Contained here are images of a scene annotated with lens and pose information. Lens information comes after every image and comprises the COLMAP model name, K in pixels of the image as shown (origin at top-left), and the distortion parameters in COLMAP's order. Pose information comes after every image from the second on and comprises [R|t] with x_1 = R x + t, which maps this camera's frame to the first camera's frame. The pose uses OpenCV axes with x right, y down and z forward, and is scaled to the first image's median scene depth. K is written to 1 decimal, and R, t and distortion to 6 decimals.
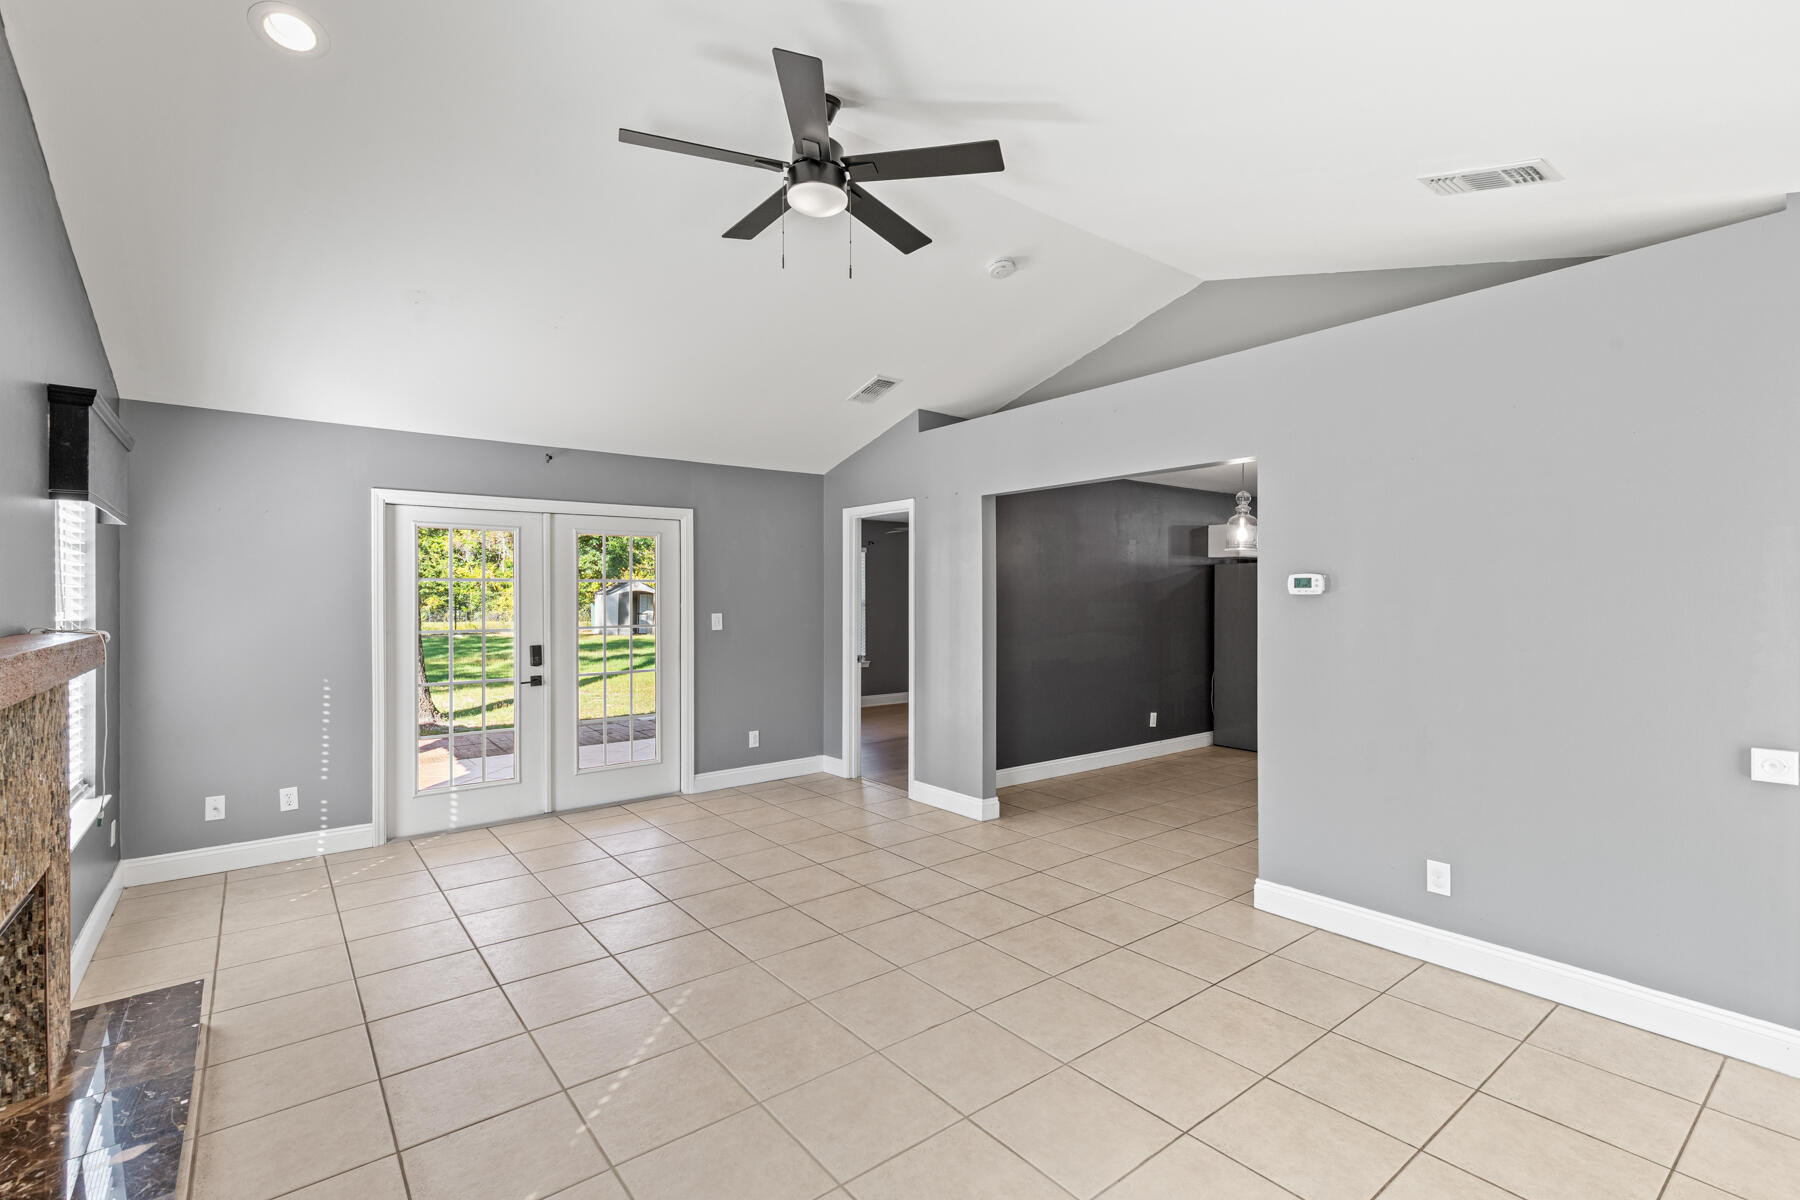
lens RADIAL K [[813.3, 0, 907.0], [0, 813.3, 595.3], [0, 0, 1]] dist [0.010943, -0.000558]
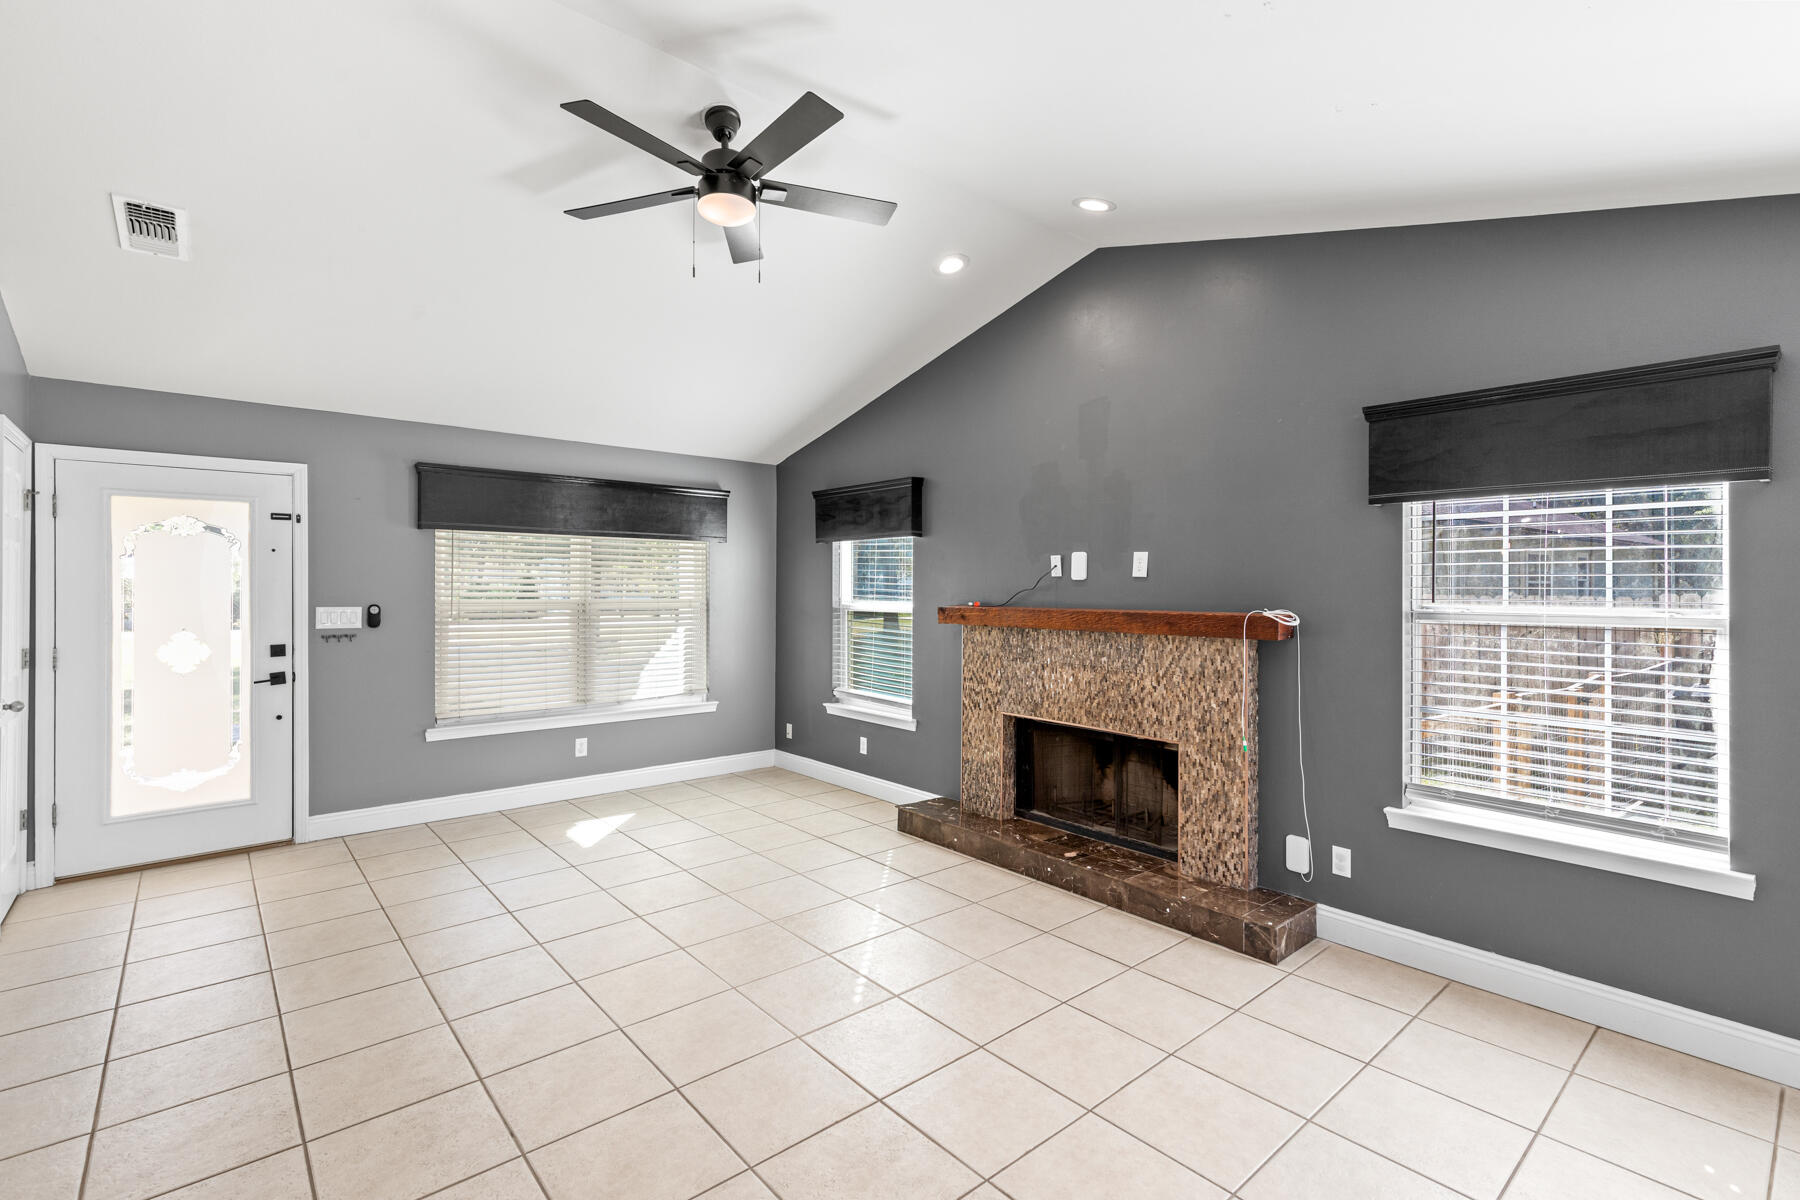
lens RADIAL K [[817.3, 0, 902.5], [0, 817.3, 588.3], [0, 0, 1]] dist [0.013012, -0.000111]
pose [[-0.998958, -0.000772, -0.045633, -0.163496], [-0.000685, 0.999998, -0.001915, 0.002182], [0.045634, -0.001881, -0.998956, 1.171080]]
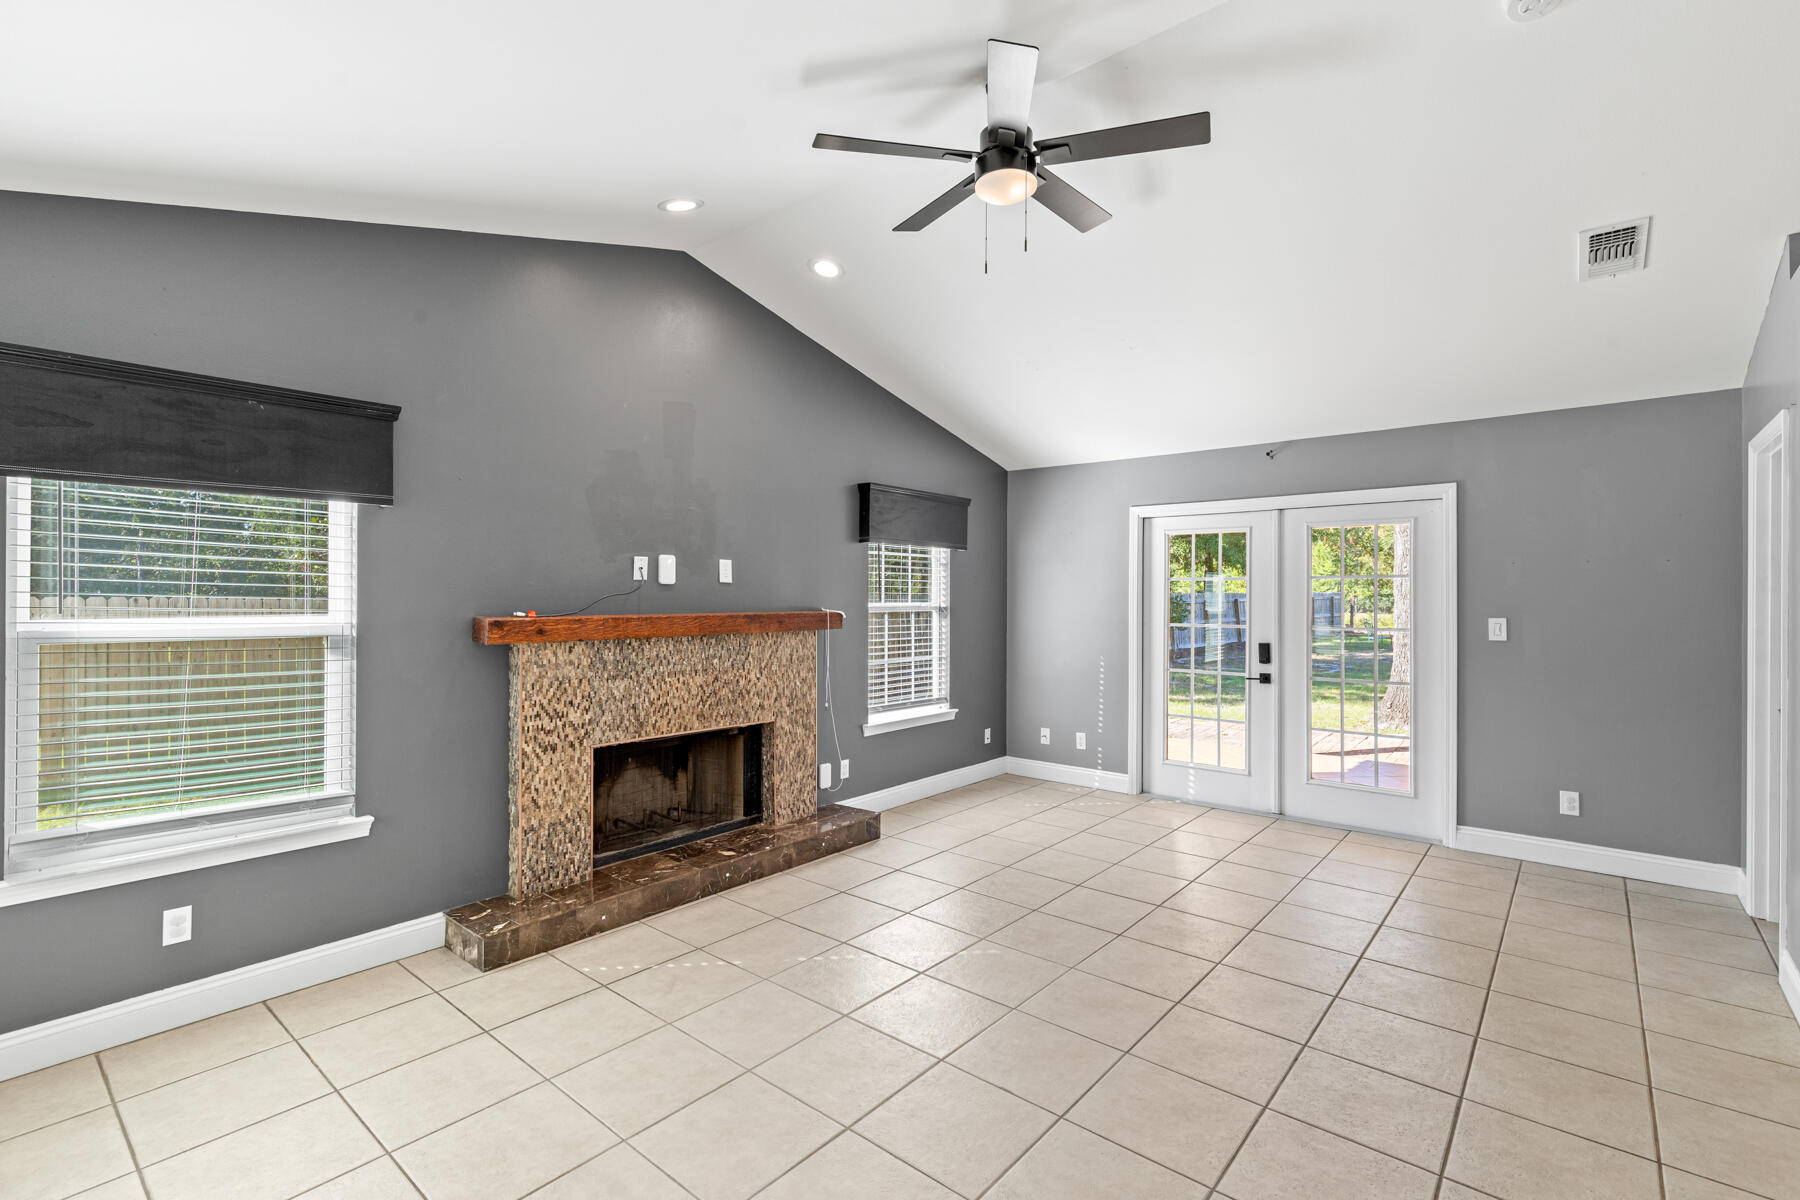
lens RADIAL K [[813.3, 0, 907.0], [0, 813.3, 595.3], [0, 0, 1]] dist [0.010943, -0.000558]
pose [[0.205753, 0.004901, -0.978592, 0.466126], [-0.001646, 0.999988, 0.004662, -0.001323], [0.978603, 0.000651, 0.205759, 0.388537]]
